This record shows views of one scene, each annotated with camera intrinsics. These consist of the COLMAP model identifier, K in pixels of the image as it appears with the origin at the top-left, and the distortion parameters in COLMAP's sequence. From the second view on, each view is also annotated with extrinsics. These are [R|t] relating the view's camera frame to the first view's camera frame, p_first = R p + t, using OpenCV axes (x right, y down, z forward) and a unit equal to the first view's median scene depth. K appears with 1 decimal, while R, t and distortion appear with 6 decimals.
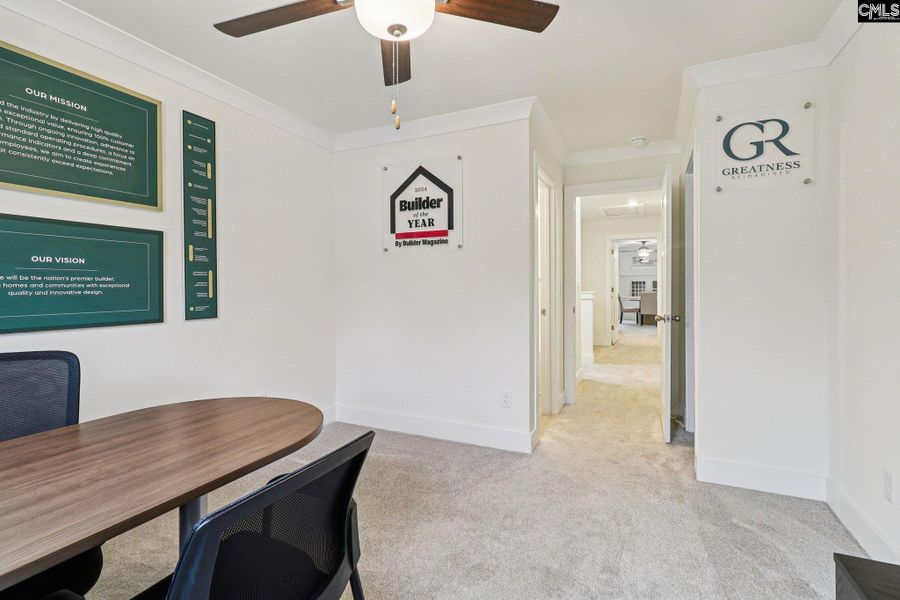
lens RADIAL K [[422.8, 0, 451.9], [0, 422.8, 290.4], [0, 0, 1]] dist [-0.000998, 0.000590]
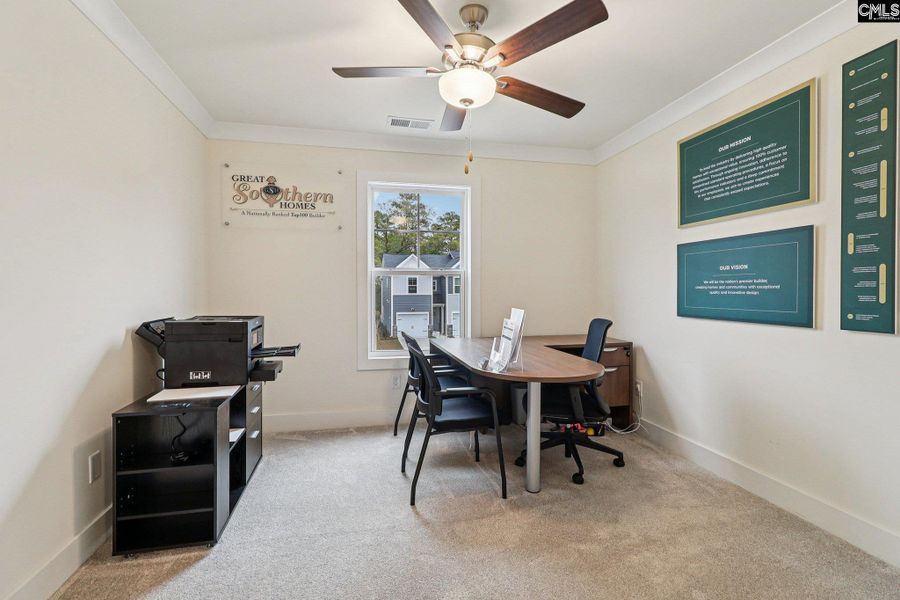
lens RADIAL K [[422.8, 0, 451.9], [0, 422.8, 290.4], [0, 0, 1]] dist [-0.000998, 0.000590]
pose [[-0.793754, 0.004264, -0.608225, 0.430897], [-0.001916, 0.999953, 0.009511, -0.009586], [0.608236, 0.008715, -0.793708, 1.187782]]
